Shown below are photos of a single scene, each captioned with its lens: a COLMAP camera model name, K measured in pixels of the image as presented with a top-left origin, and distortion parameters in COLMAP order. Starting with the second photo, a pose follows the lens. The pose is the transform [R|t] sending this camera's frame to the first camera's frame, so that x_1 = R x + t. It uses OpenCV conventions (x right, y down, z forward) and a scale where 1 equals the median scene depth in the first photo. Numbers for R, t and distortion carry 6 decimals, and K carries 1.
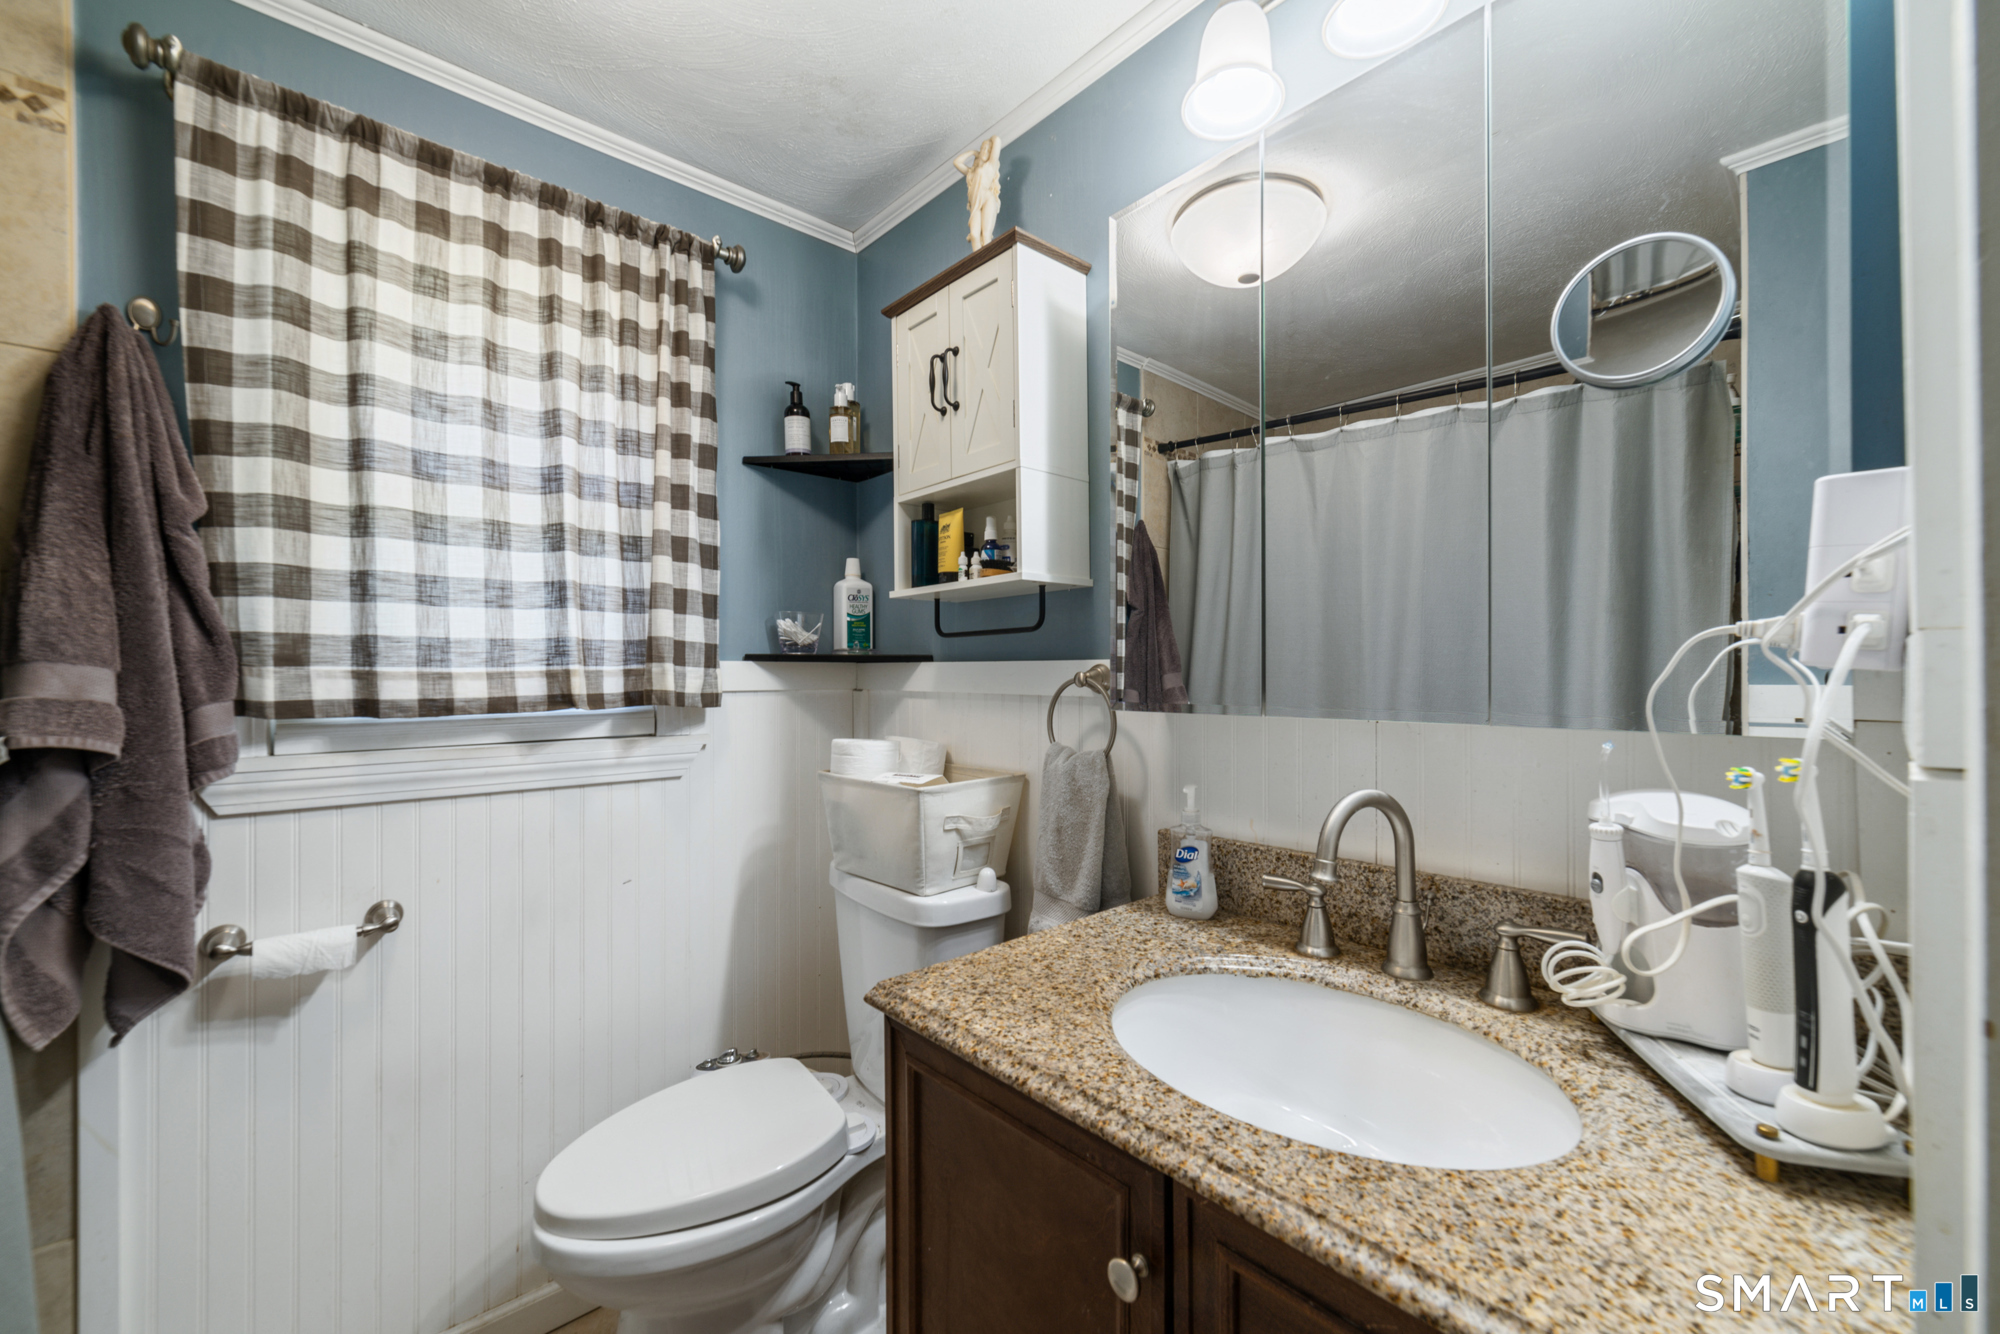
lens RADIAL K [[792.3, 0, 995.6], [0, 792.3, 677.9], [0, 0, 1]] dist [-0.002626, -0.000113]
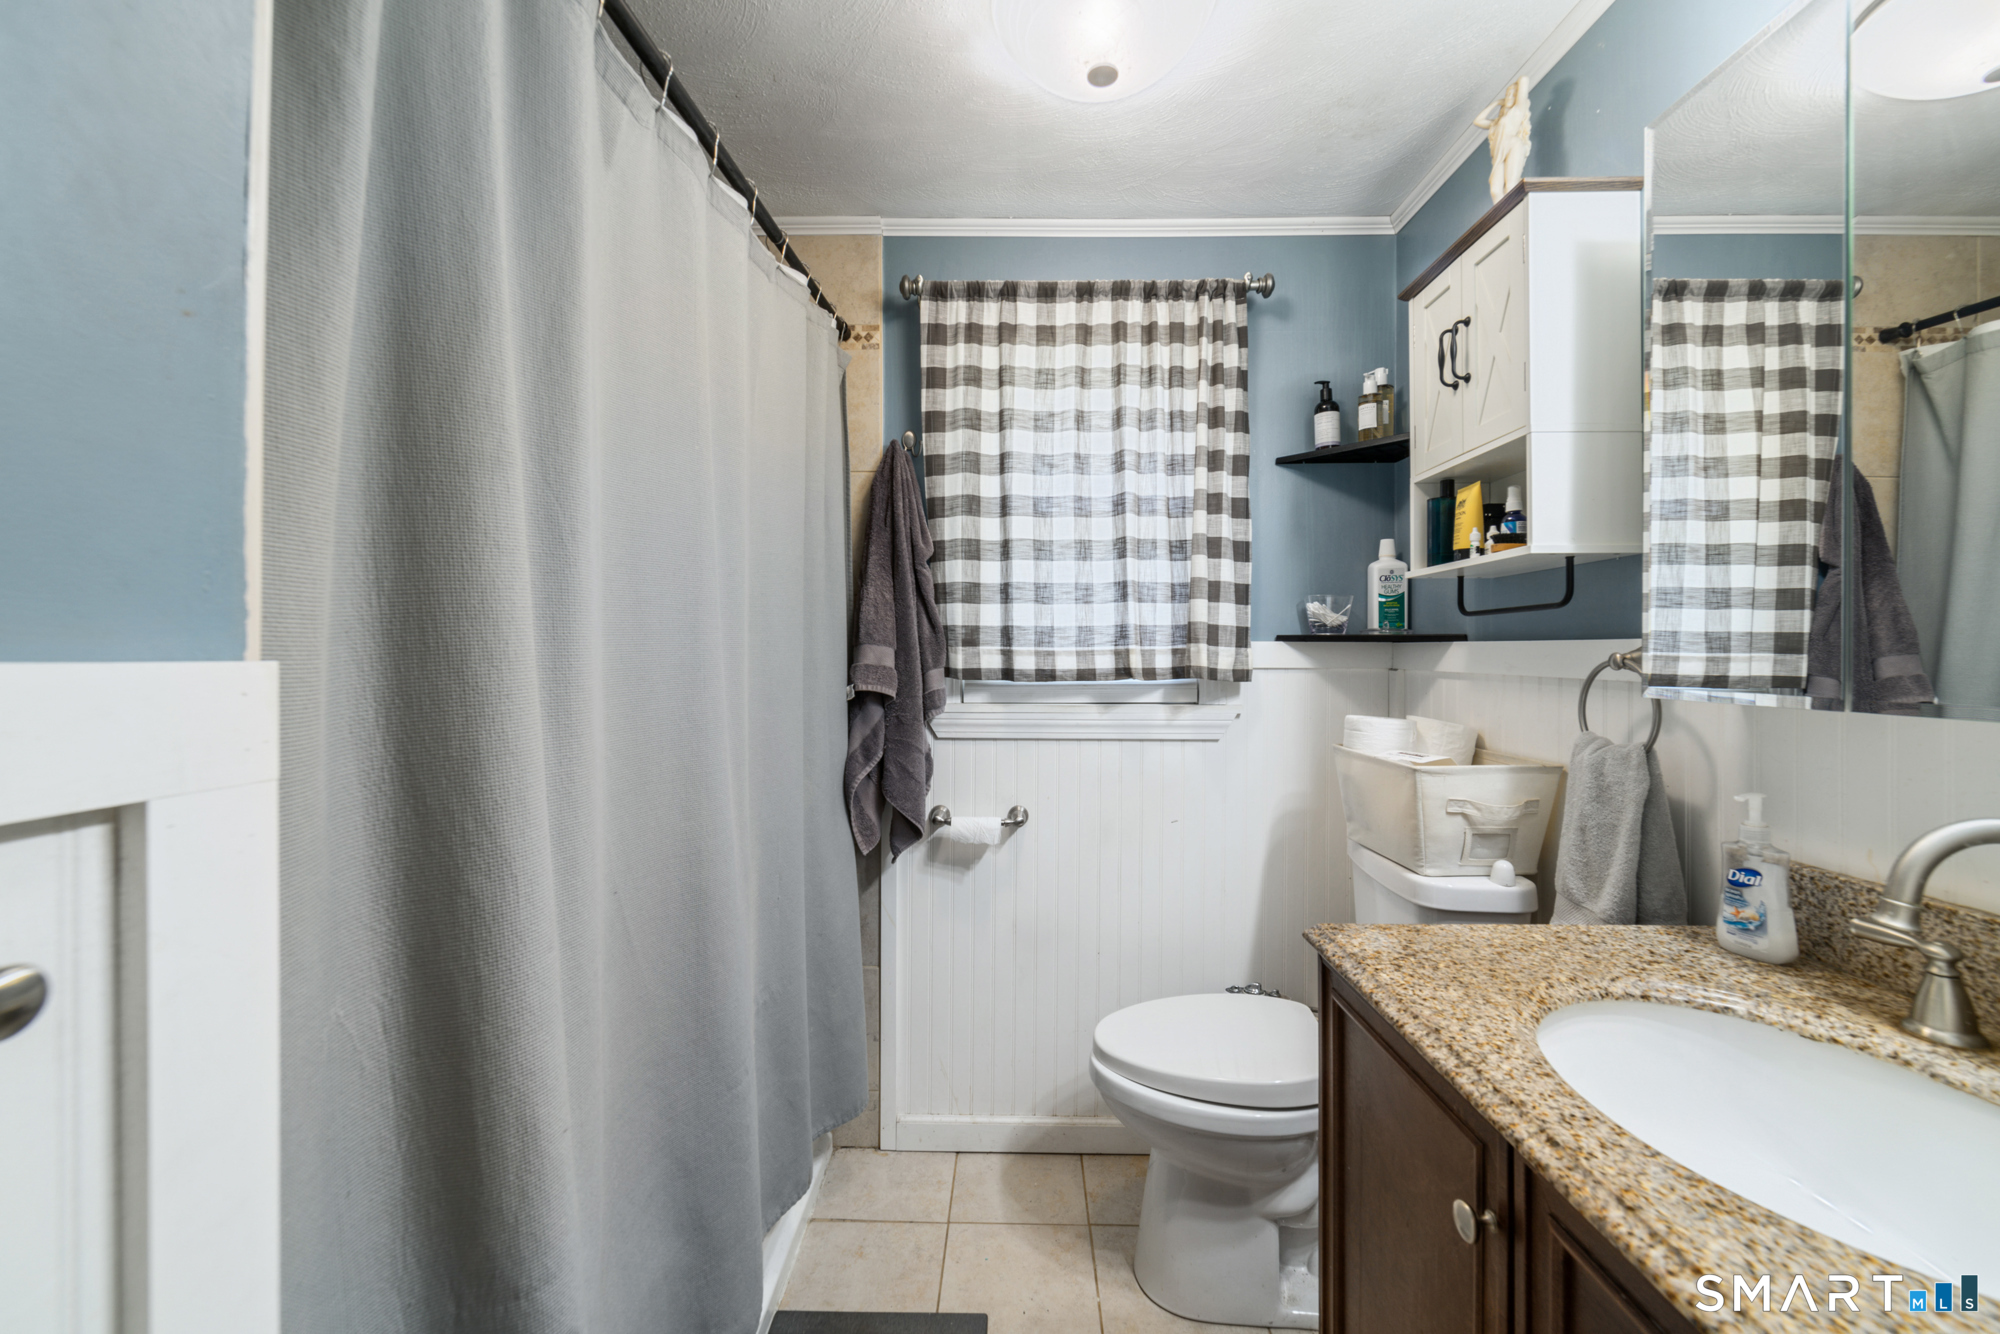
lens RADIAL K [[792.3, 0, 999.2], [0, 792.3, 657.8], [0, 0, 1]] dist [-0.002626, -0.000113]
pose [[0.731676, 0.010282, -0.681575, 0.208375], [-0.008502, 0.999946, 0.005958, -0.001781], [0.681599, 0.001435, 0.731724, -0.106721]]
